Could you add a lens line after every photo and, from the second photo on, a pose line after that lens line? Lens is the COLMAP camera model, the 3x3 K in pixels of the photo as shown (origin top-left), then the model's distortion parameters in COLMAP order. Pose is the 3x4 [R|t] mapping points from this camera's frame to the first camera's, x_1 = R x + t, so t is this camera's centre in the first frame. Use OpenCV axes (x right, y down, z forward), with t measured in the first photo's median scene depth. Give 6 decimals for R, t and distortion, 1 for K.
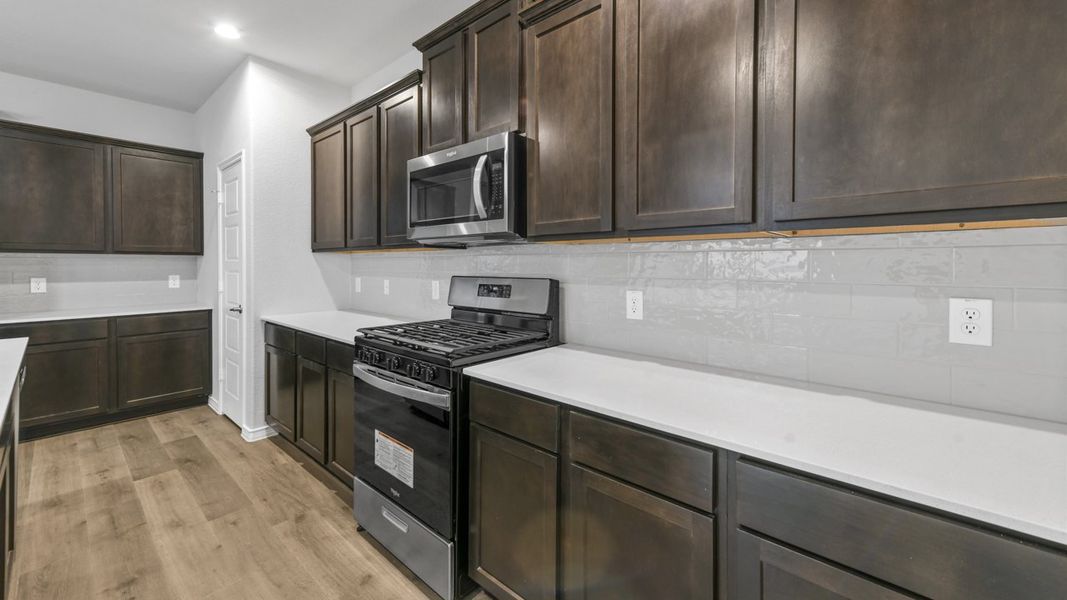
lens RADIAL K [[416.2, 0, 535.8], [0, 416.2, 268.8], [0, 0, 1]] dist [0.003214, 0.000187]
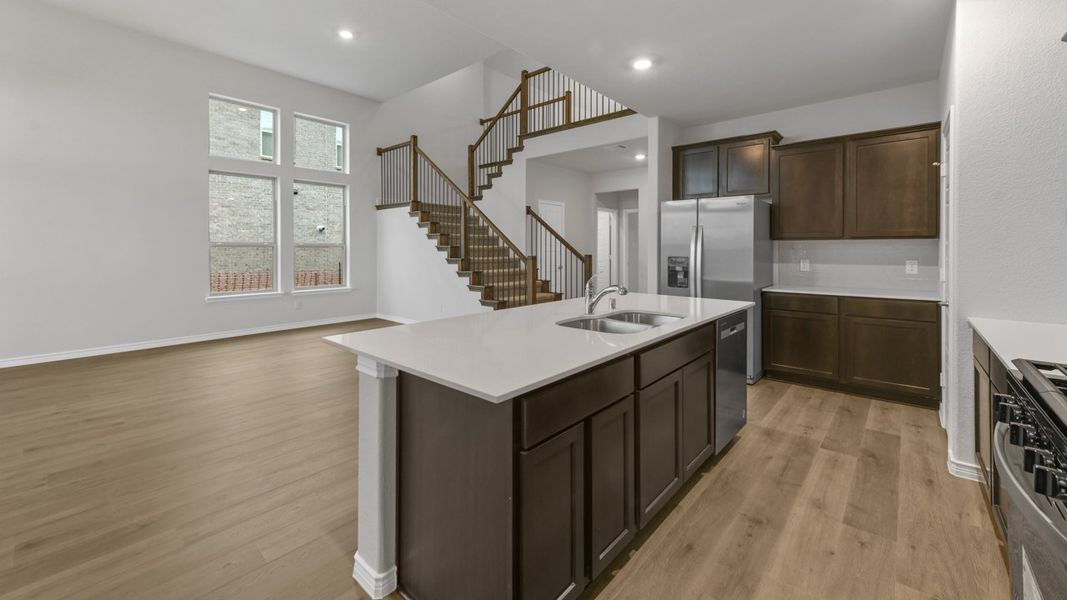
lens RADIAL K [[416.2, 0, 538.3], [0, 416.2, 249.8], [0, 0, 1]] dist [0.003214, 0.000187]
pose [[-0.008412, 0.002076, -0.999962, 0.144500], [-0.011106, 0.999936, 0.002170, -0.002593], [0.999903, 0.011124, -0.008388, 0.290802]]
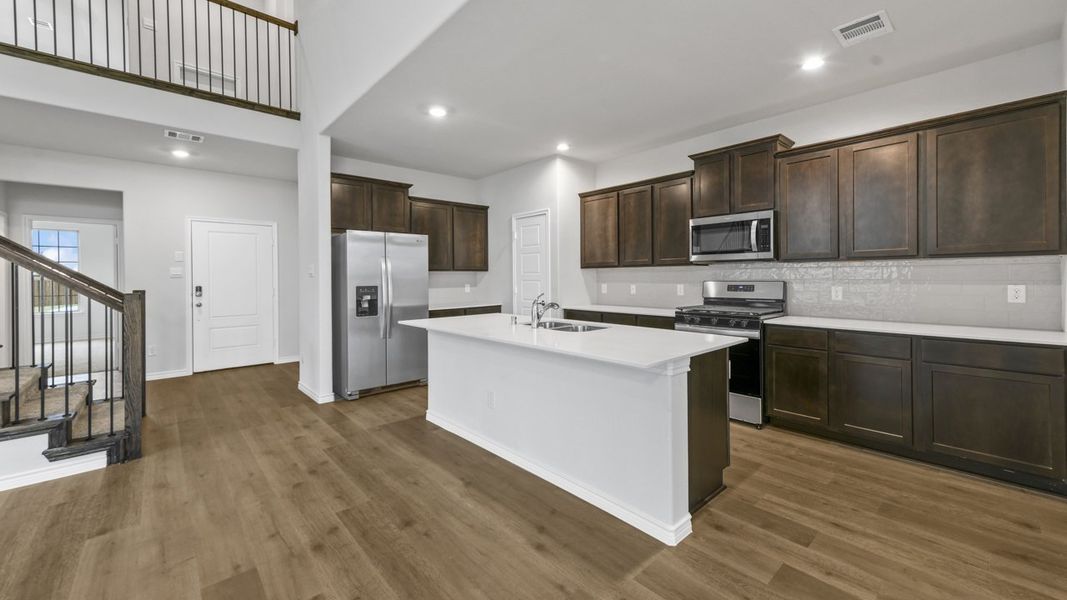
lens RADIAL K [[416.2, 0, 528.2], [0, 416.2, 278.2], [0, 0, 1]] dist [0.003214, 0.000187]
pose [[0.991074, -0.009517, -0.132971, -0.755459], [0.008427, 0.999926, -0.008753, 0.014901], [0.133044, 0.007554, 0.991081, -0.925255]]
